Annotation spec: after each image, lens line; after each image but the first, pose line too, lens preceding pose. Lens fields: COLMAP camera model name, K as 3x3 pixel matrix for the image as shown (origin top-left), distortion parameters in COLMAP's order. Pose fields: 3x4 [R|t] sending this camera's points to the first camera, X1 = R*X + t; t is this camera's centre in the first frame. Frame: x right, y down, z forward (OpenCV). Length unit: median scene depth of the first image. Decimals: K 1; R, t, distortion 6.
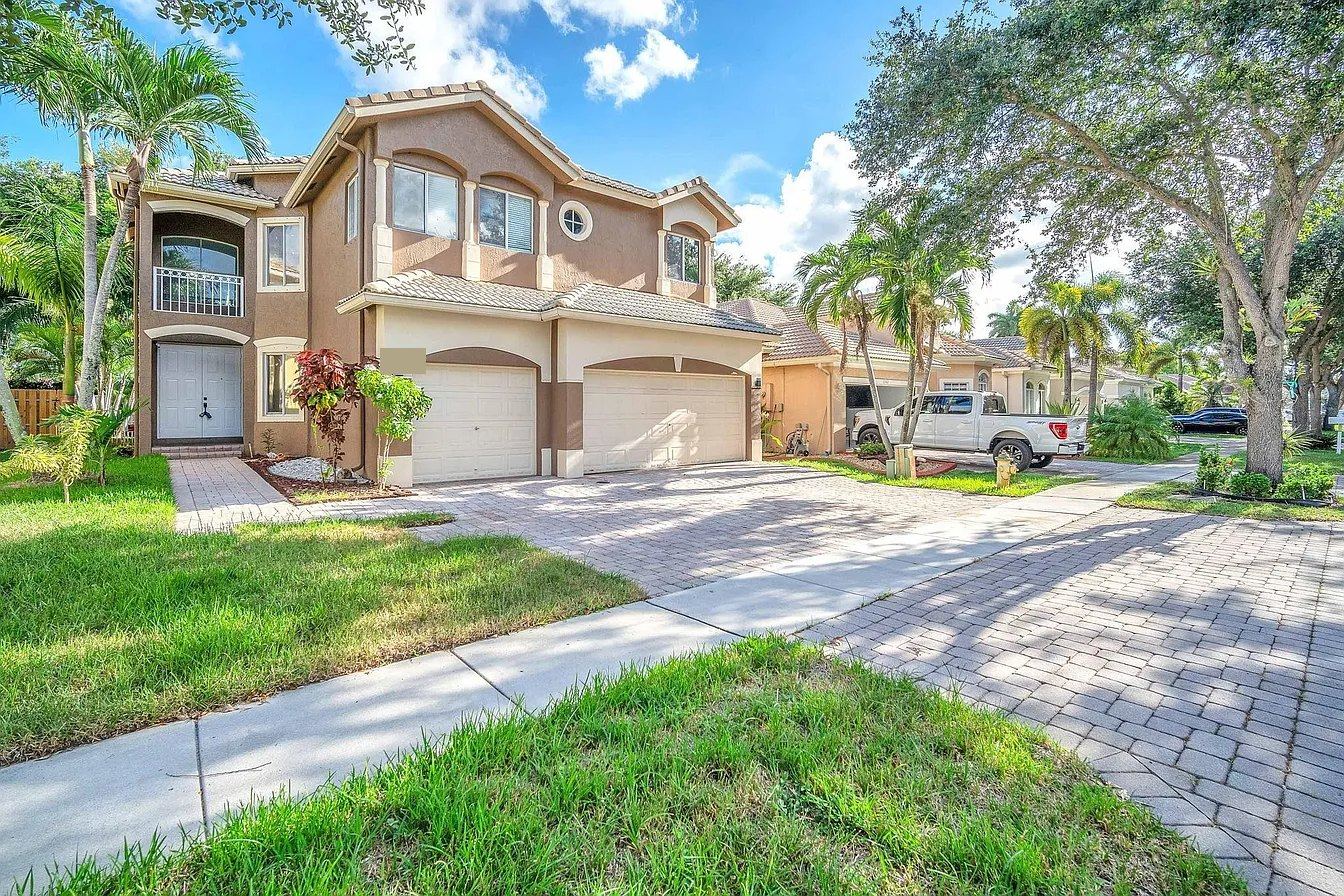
lens RADIAL K [[595.7, 0, 670.3], [0, 595.7, 416.8], [0, 0, 1]] dist [-0.017397, 0.000307]
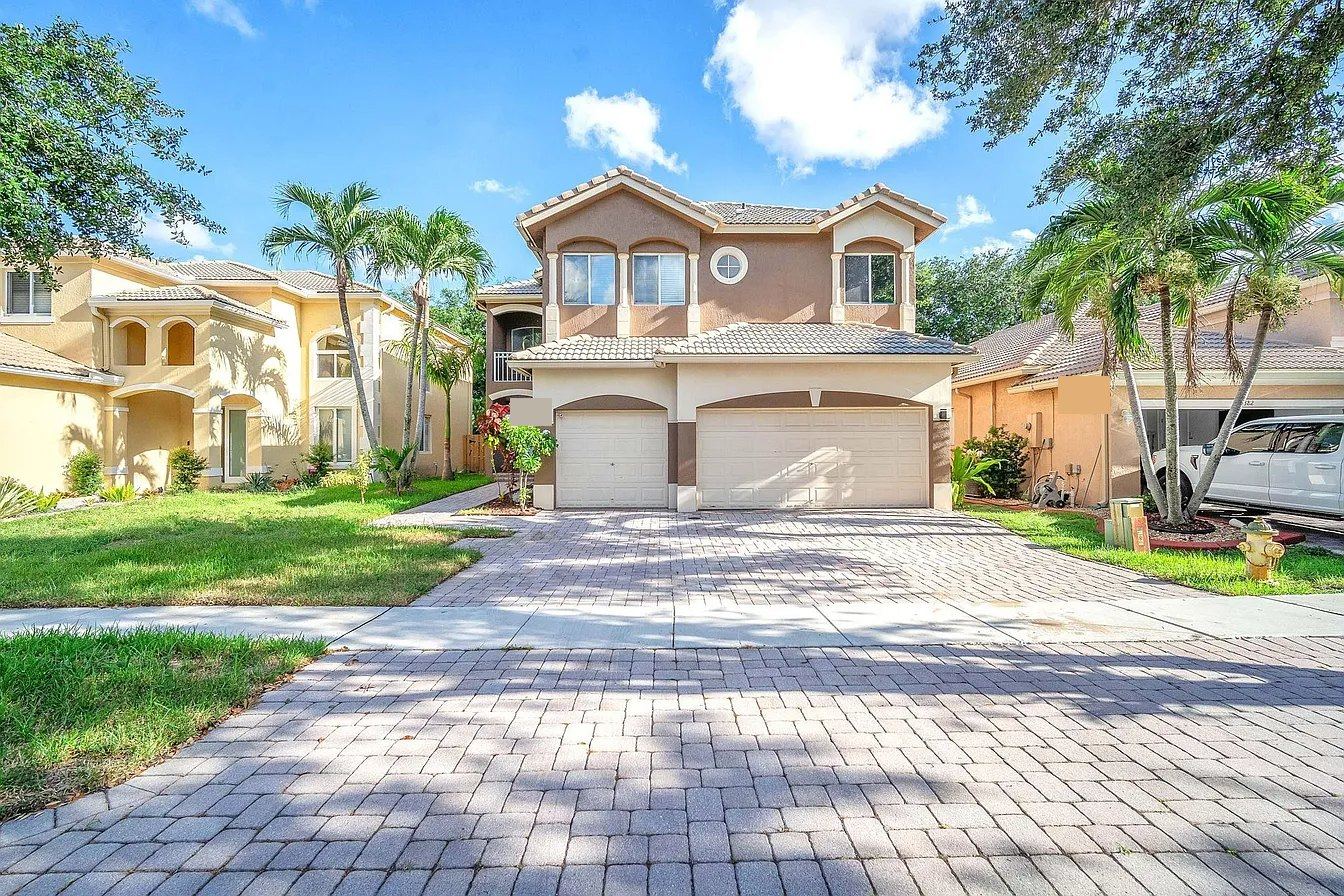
lens RADIAL K [[585.0, 0, 672.0], [0, 585.0, 448.0], [0, 0, 1]] dist [-0.006422, 0.000061]
pose [[0.766728, 0.000809, -0.641972, 0.433379], [-0.003195, 0.999992, -0.002555, -0.008422], [0.641964, 0.004010, 0.766724, 0.160837]]
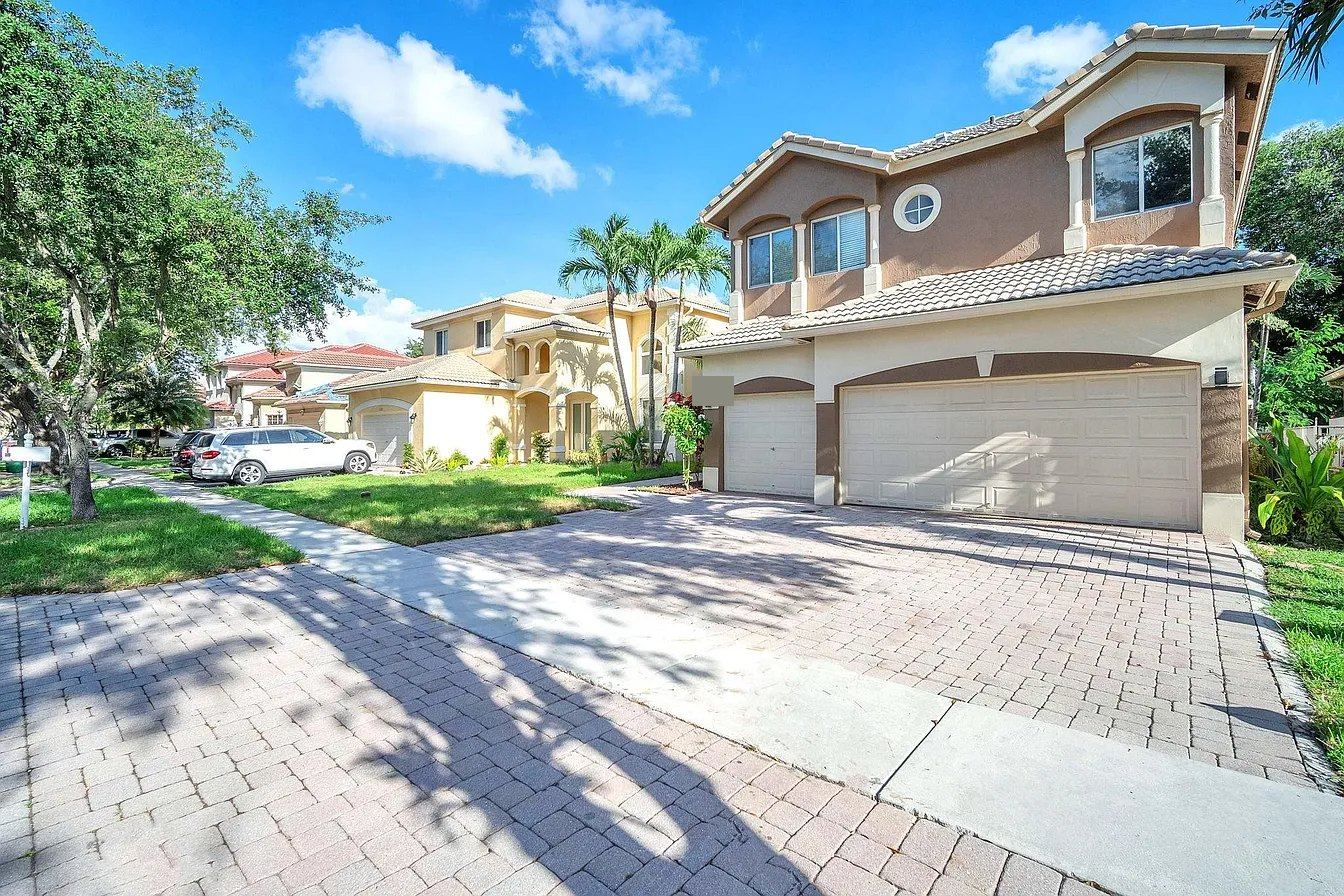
lens RADIAL K [[589.4, 0, 672.1], [0, 589.4, 433.3], [0, 0, 1]] dist [-0.003702, -0.000040]
pose [[0.137945, 0.004075, -0.990431, 0.641300], [-0.006607, 0.999973, 0.003194, -0.011228], [0.990418, 0.006104, 0.137968, 0.561143]]
